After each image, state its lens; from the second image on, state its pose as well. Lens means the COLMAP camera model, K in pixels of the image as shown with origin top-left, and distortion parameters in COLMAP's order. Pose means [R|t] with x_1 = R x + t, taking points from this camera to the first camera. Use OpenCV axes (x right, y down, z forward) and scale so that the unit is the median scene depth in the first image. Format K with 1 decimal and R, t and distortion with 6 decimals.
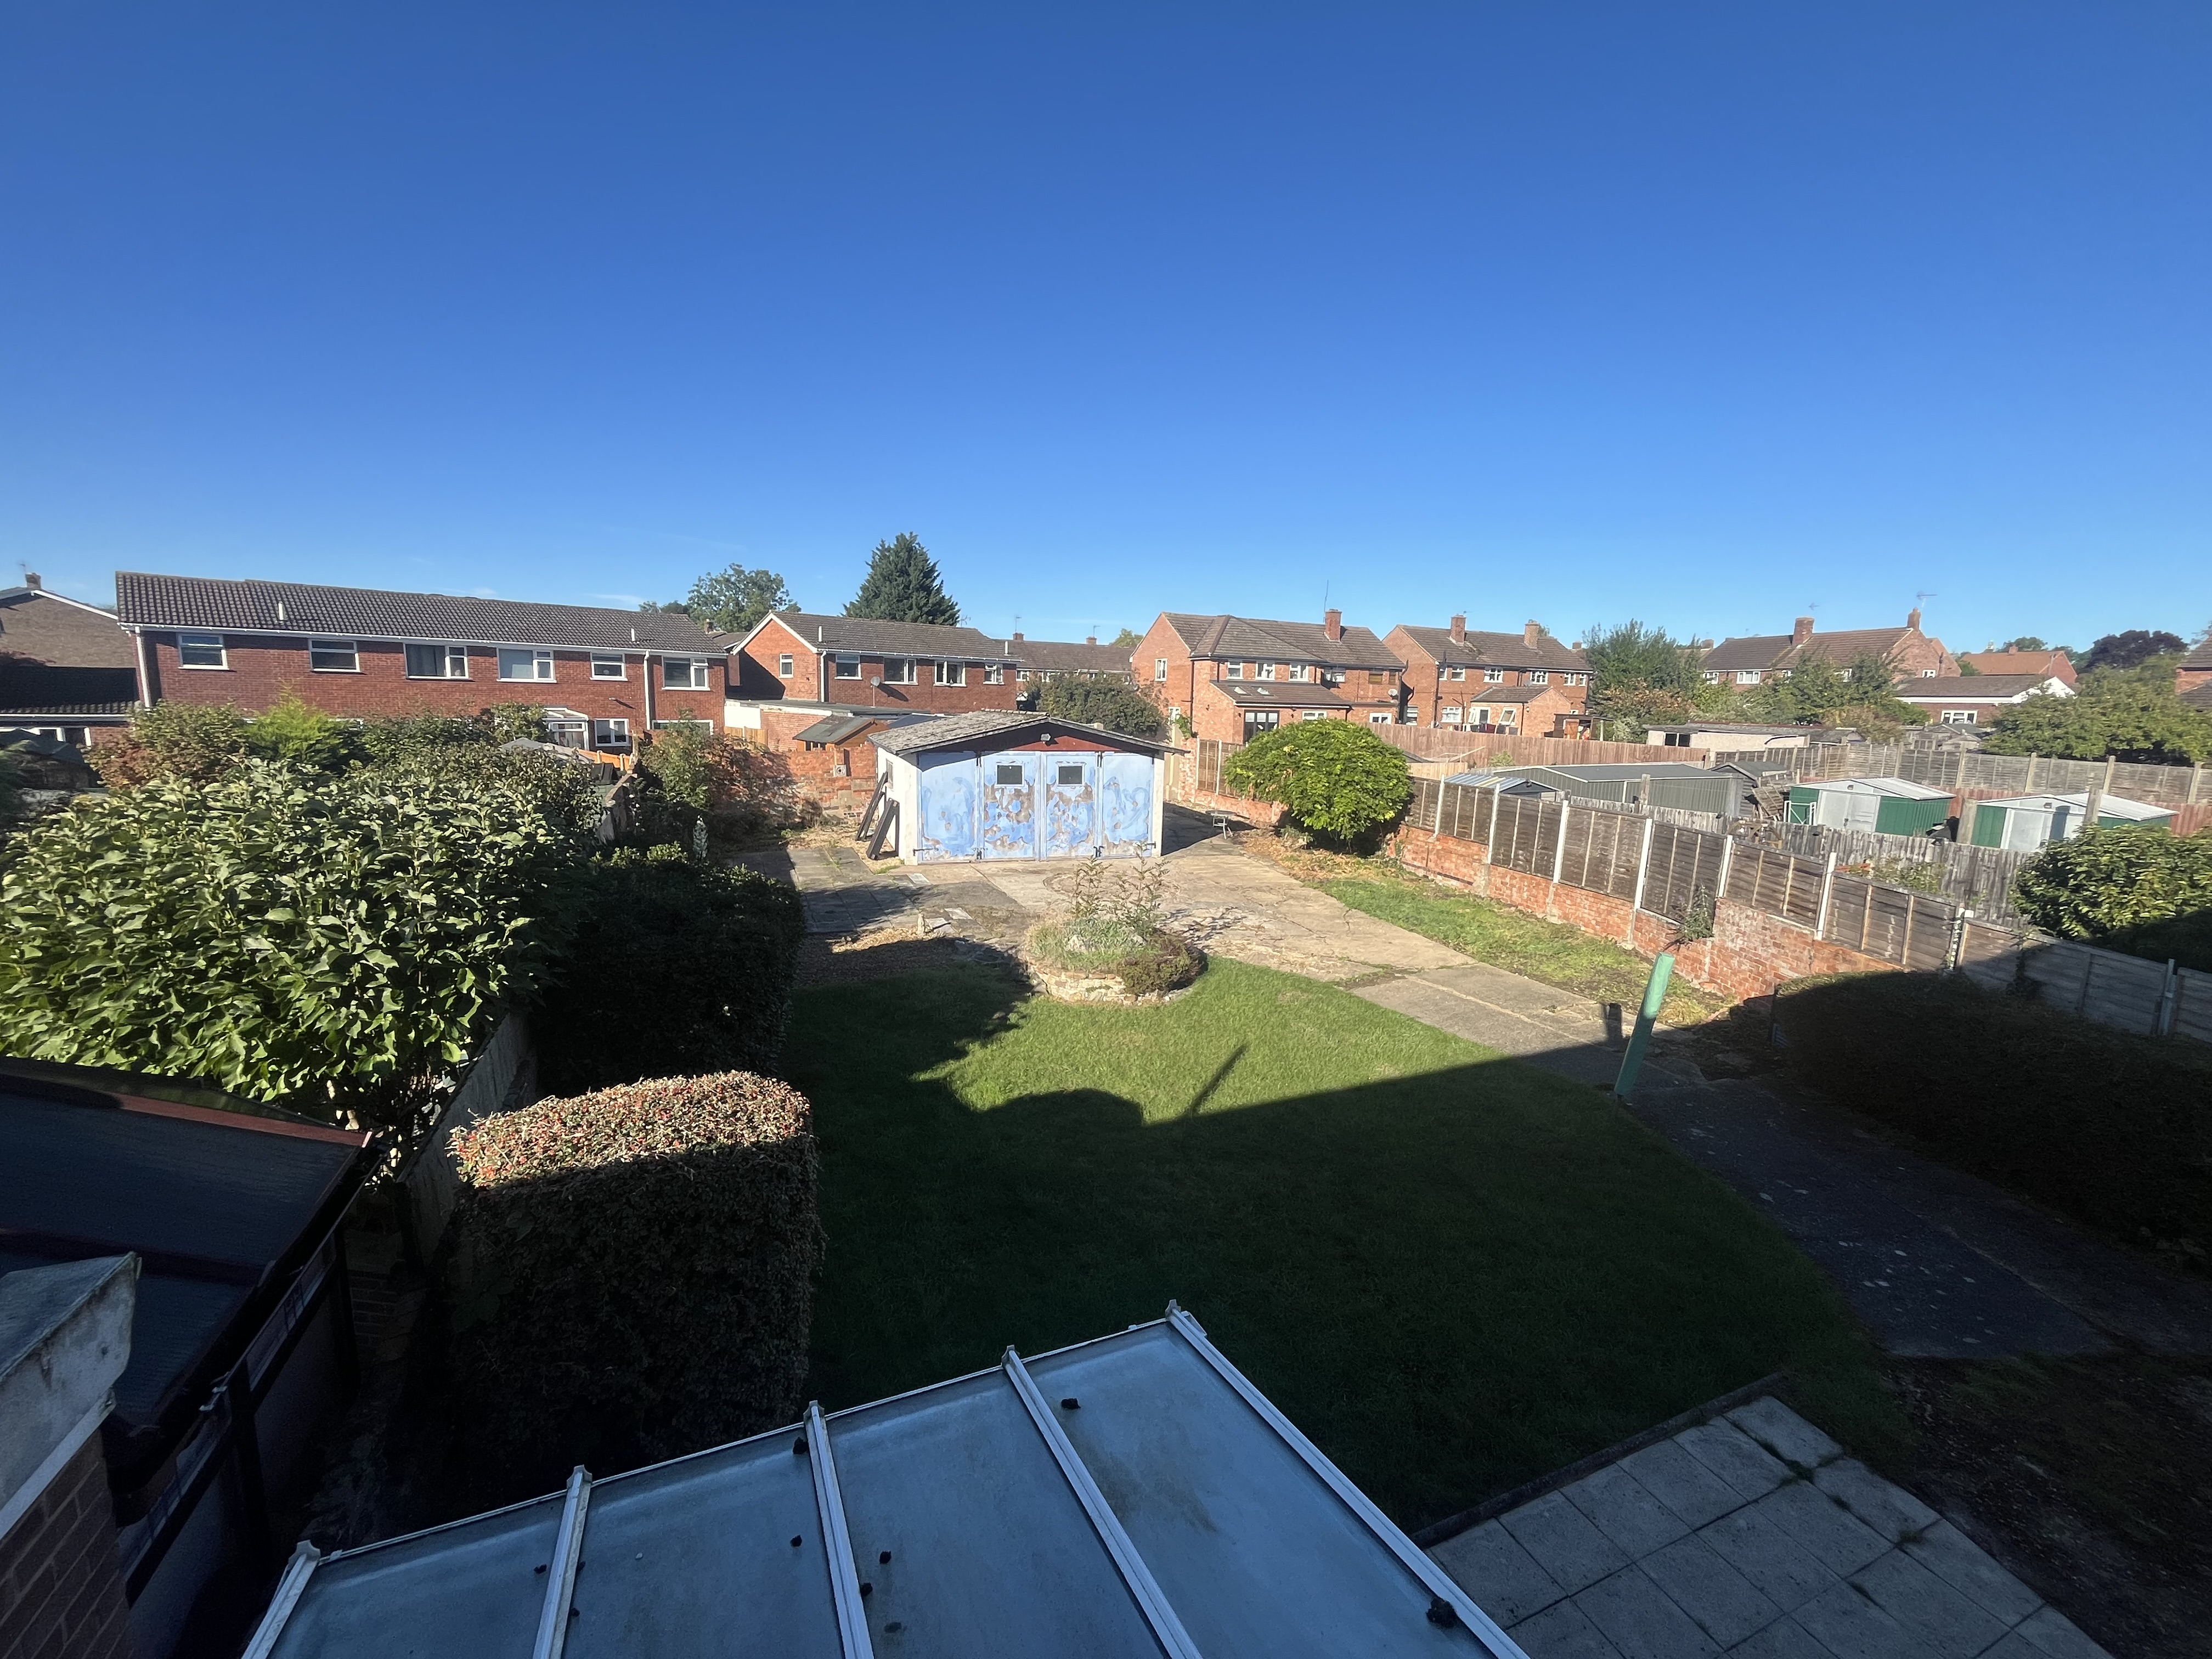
lens RADIAL K [[900.7, 0, 1100.8], [0, 900.7, 831.5], [0, 0, 1]] dist [-0.000966, -0.000510]
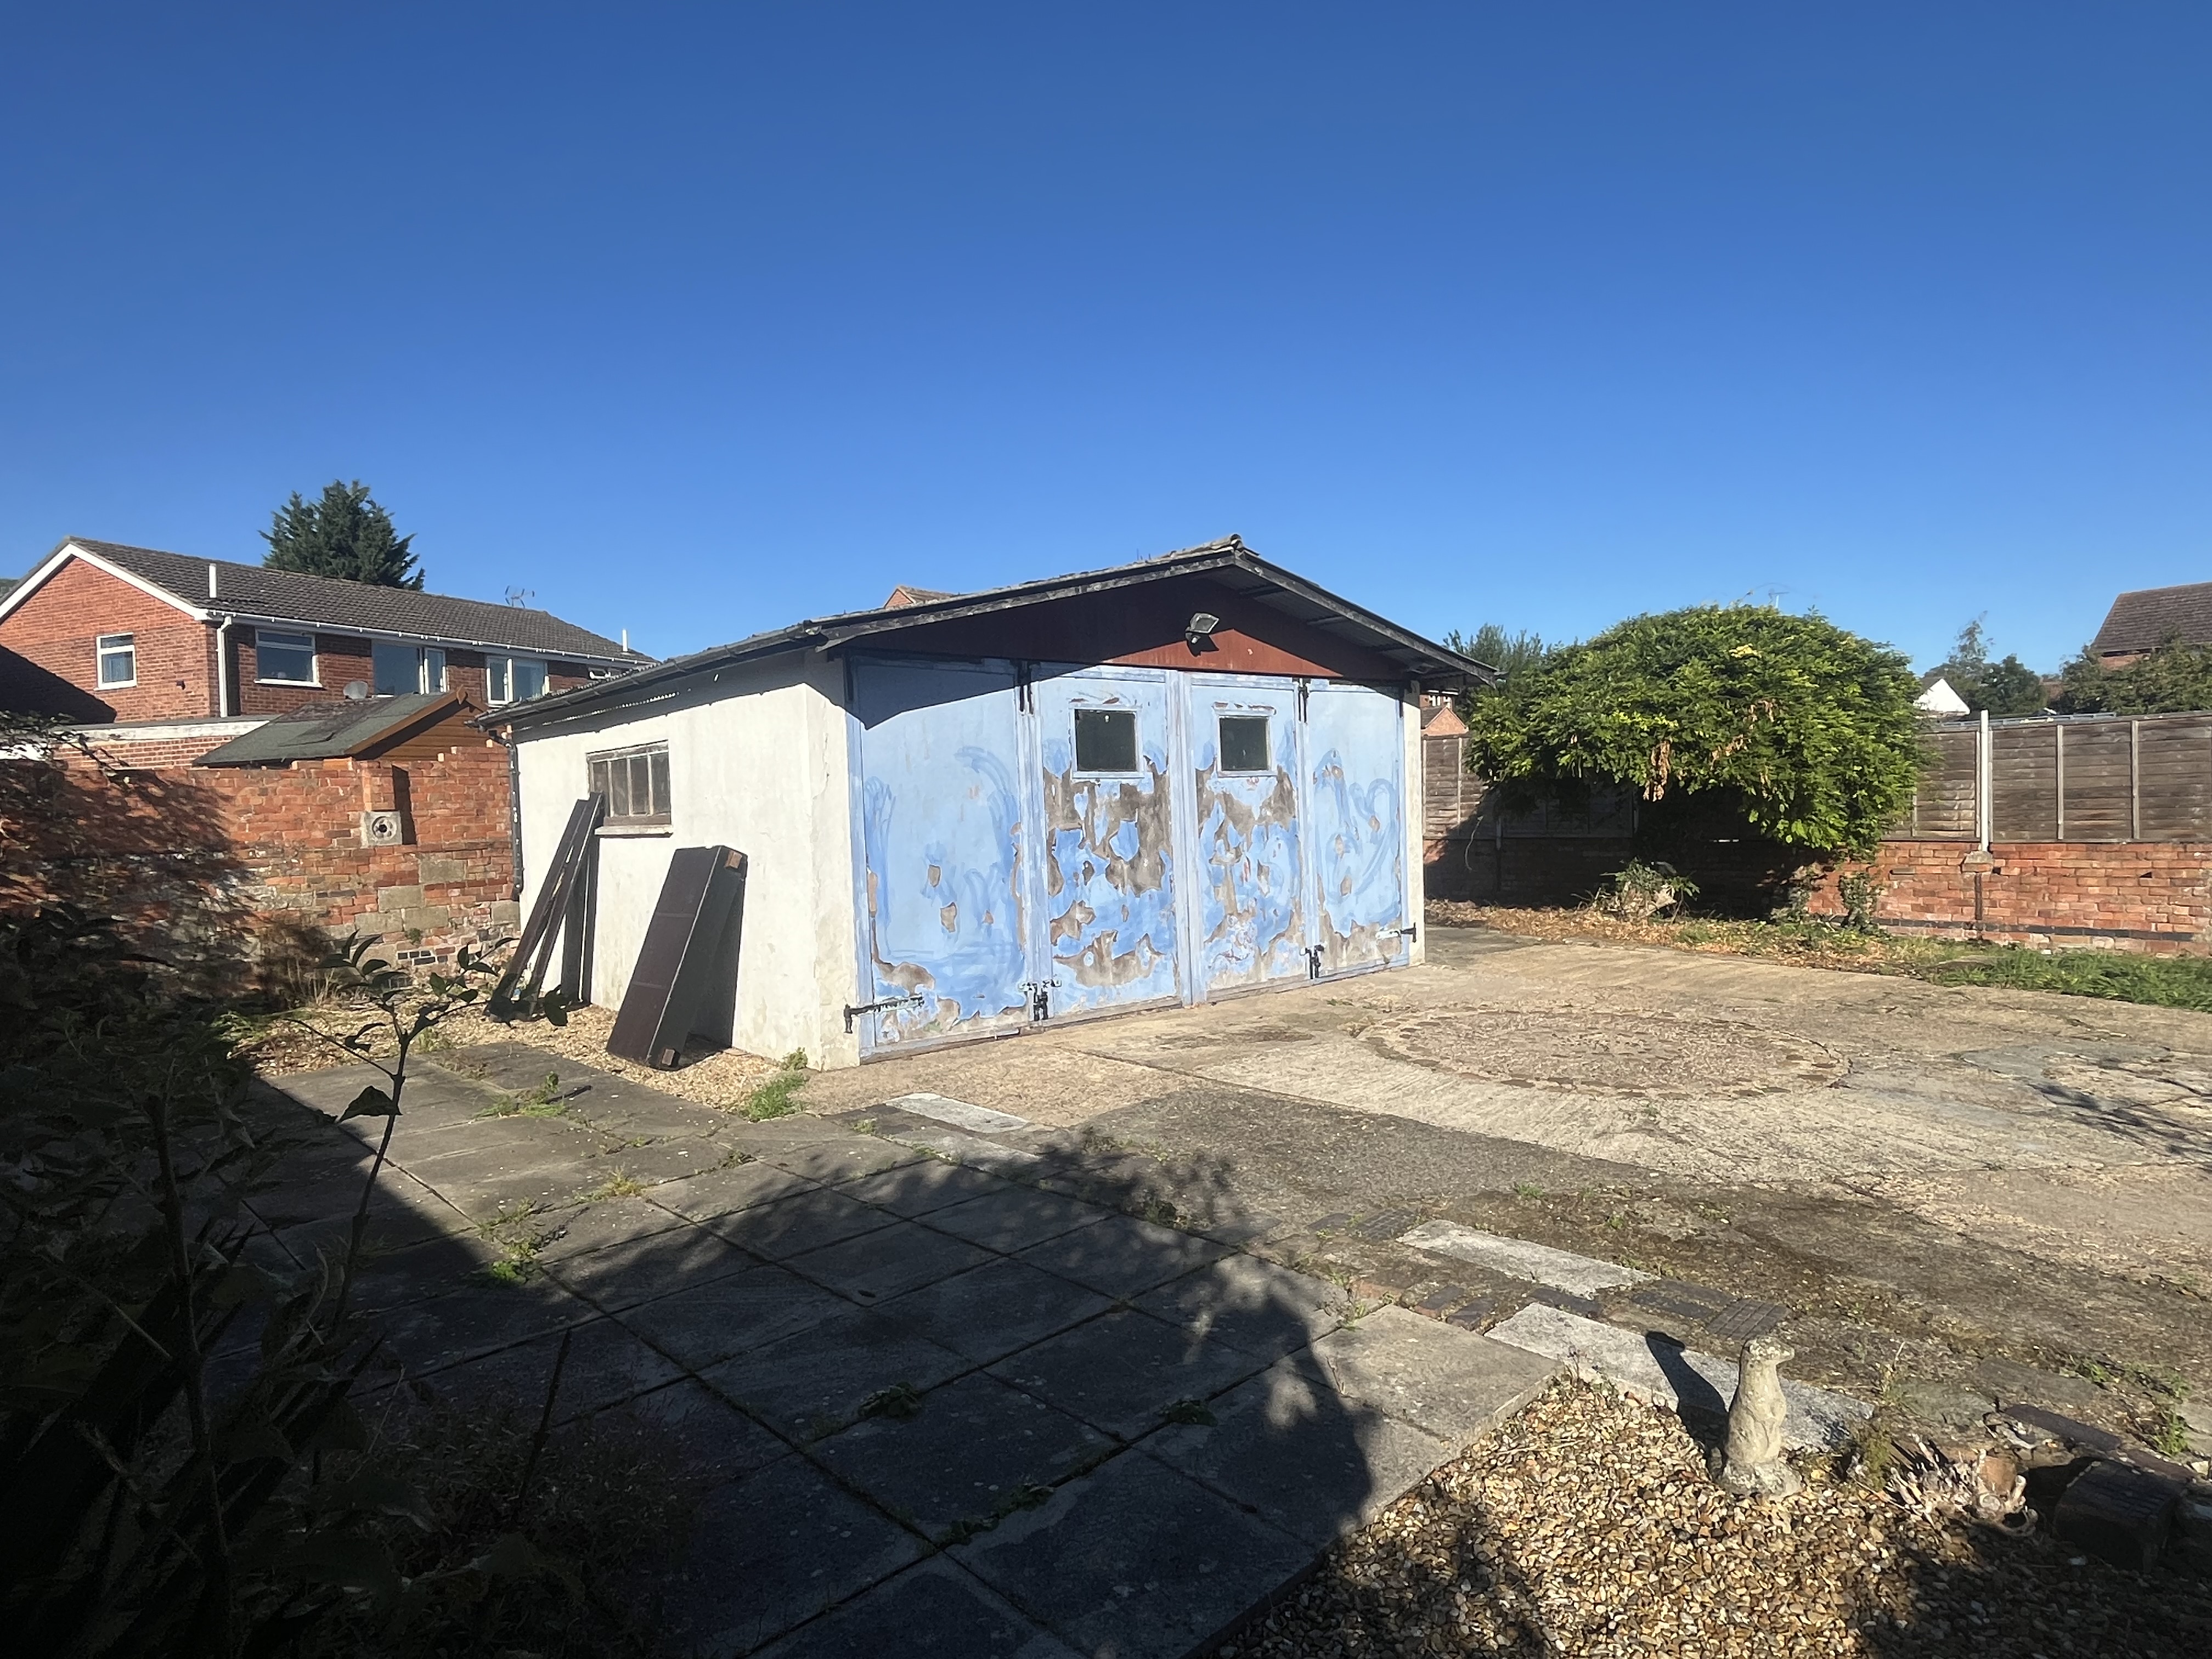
lens RADIAL K [[1253.2, 0, 1106.0], [0, 1253.2, 829.5], [0, 0, 1]] dist [-0.003452, -0.000479]
pose [[0.931375, -0.063090, 0.358553, -0.253707], [0.106439, 0.989026, -0.102460, 0.012711], [-0.348154, 0.133593, 0.927869, 0.578018]]
